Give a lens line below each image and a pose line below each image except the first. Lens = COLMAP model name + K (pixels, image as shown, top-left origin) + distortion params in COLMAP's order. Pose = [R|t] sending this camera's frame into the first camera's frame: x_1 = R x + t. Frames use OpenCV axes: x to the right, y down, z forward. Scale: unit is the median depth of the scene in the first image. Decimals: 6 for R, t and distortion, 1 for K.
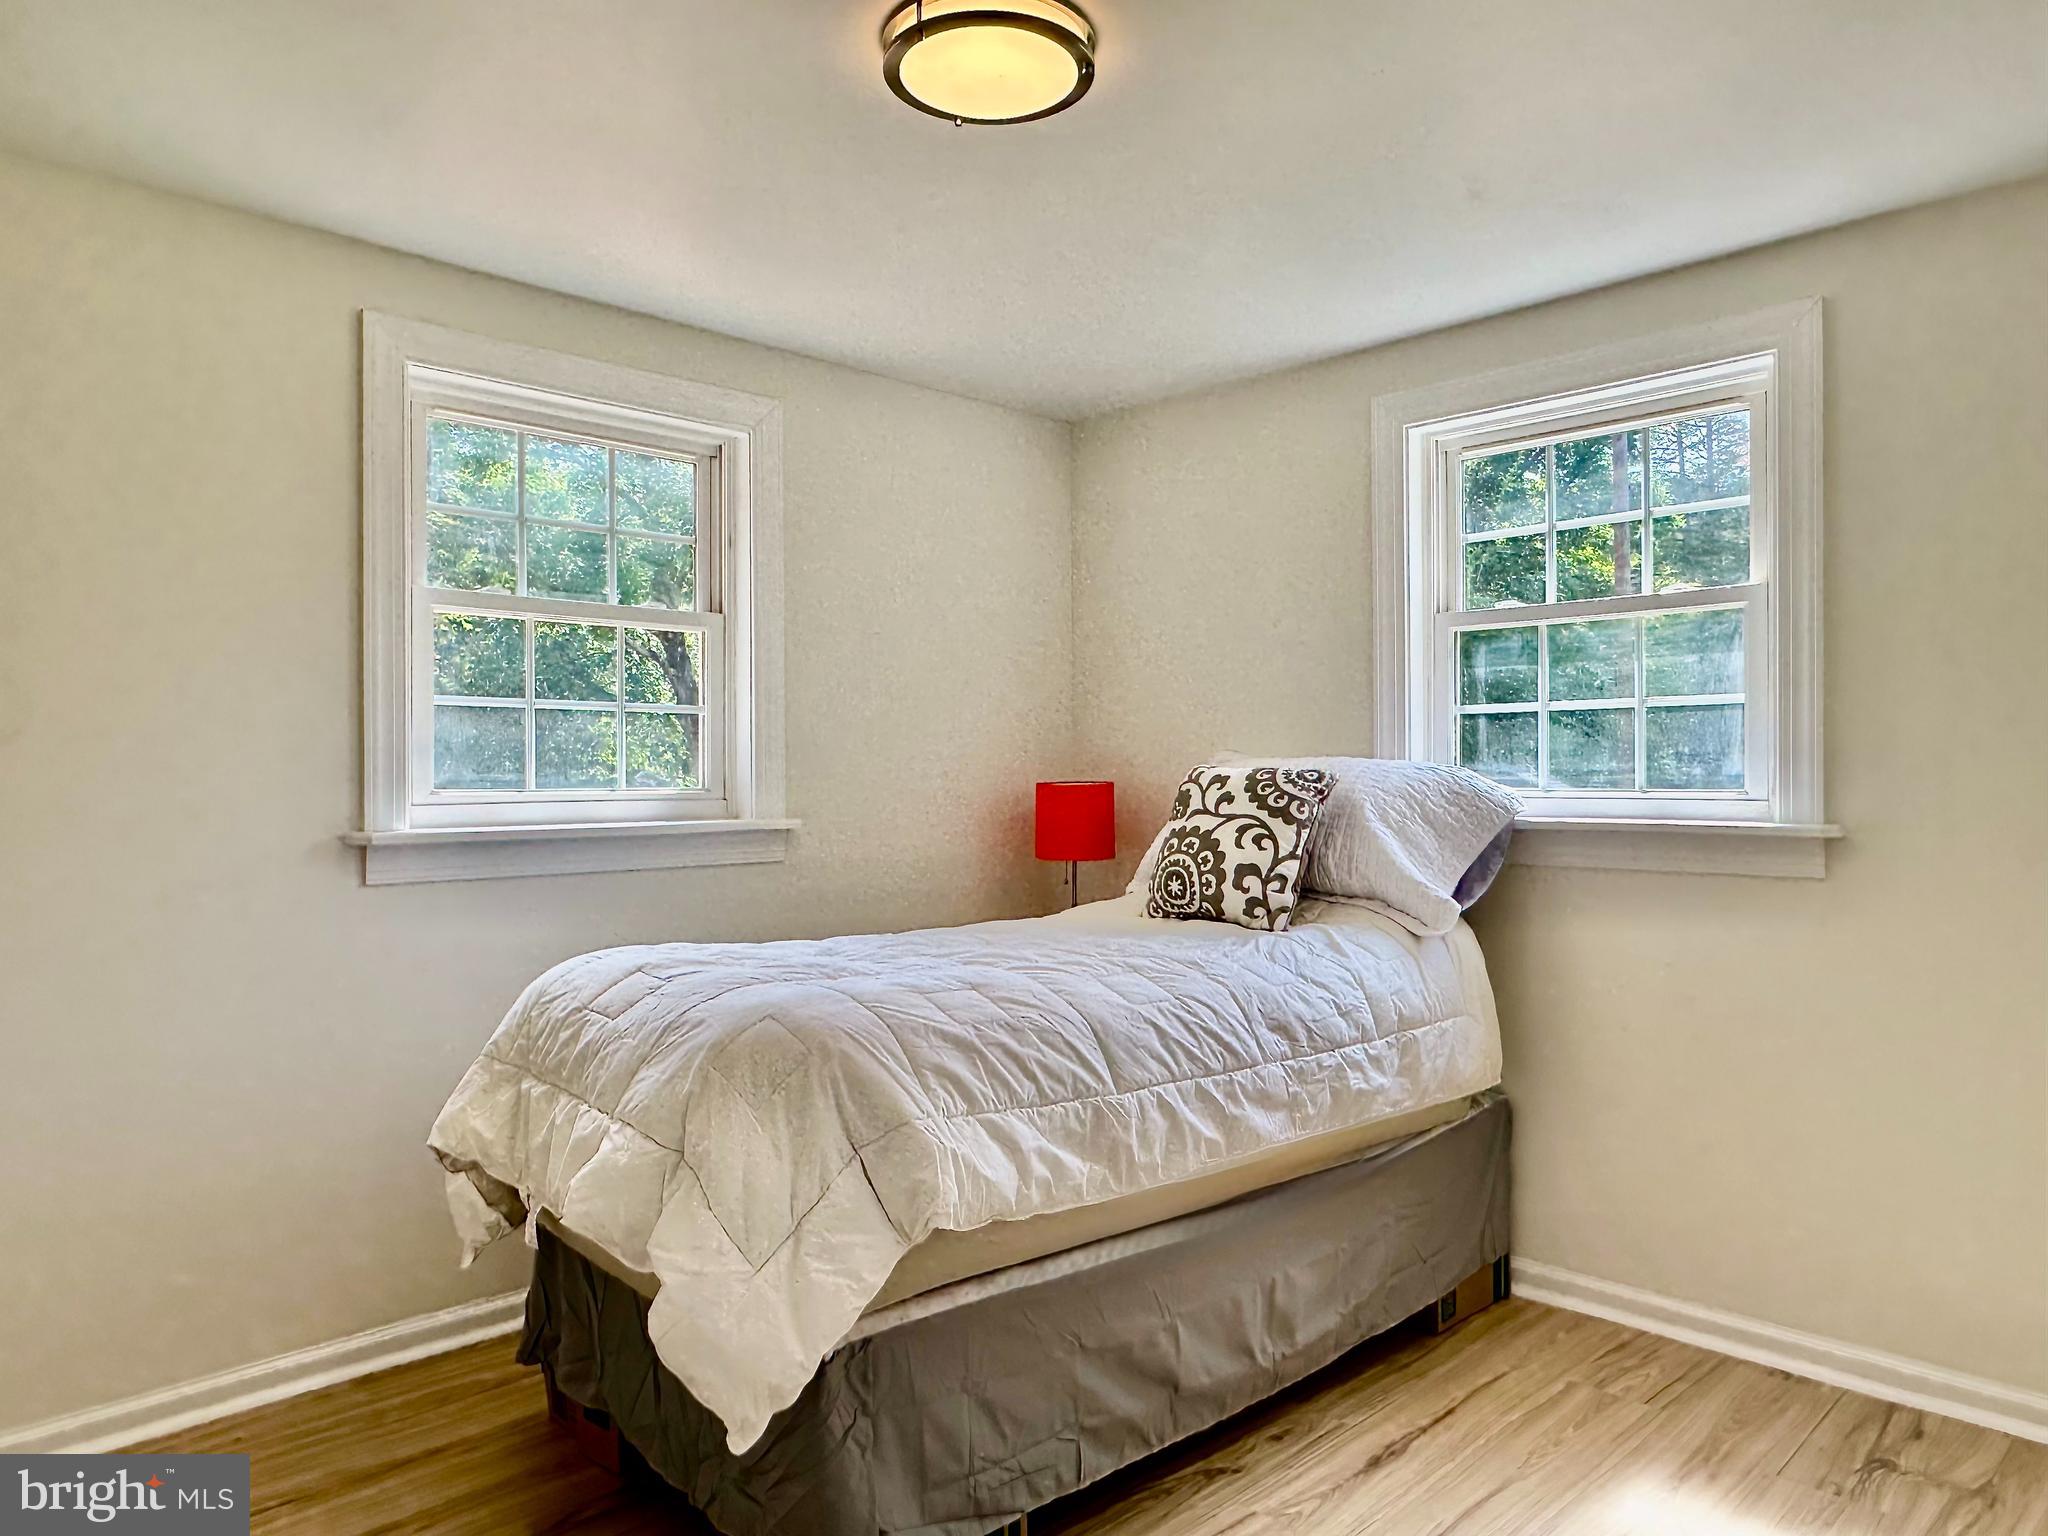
lens RADIAL K [[1304.4, 0, 1032.2], [0, 1304.4, 759.7], [0, 0, 1]] dist [-0.000326, -0.001018]
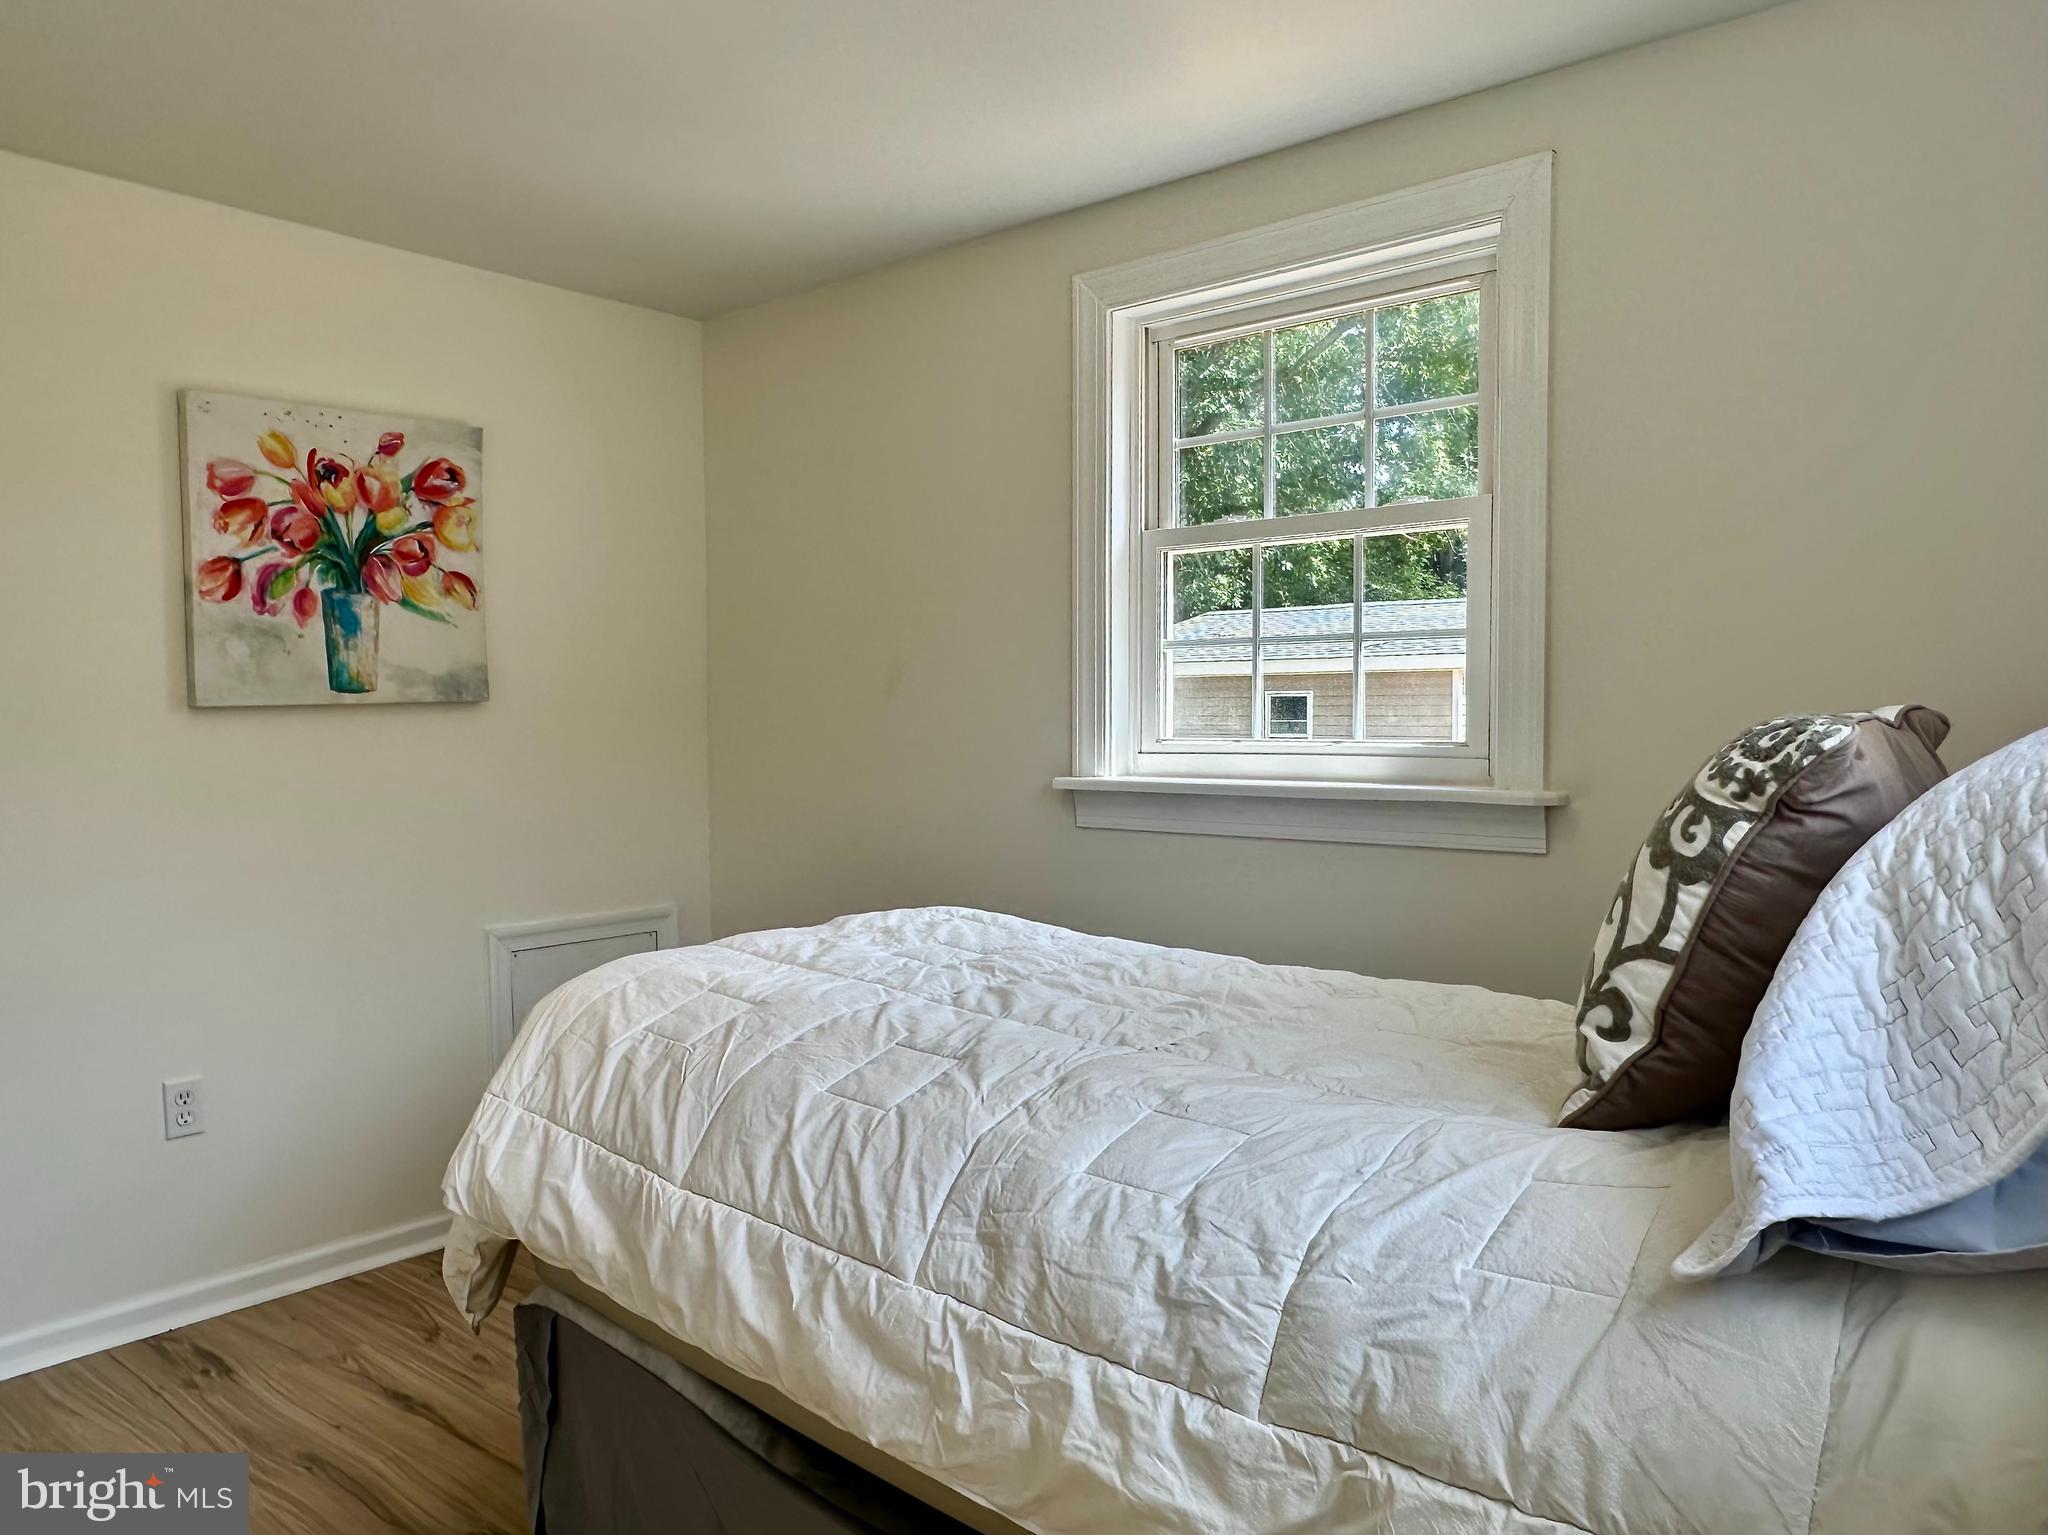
lens RADIAL K [[1393.1, 0, 1025.3], [0, 1393.1, 774.9], [0, 0, 1]] dist [-0.003592, 0.000220]
pose [[0.121329, 0.043137, -0.991675, 0.639799], [0.013105, 0.998899, 0.045054, 0.002399], [0.992526, -0.018462, 0.120631, 0.853622]]
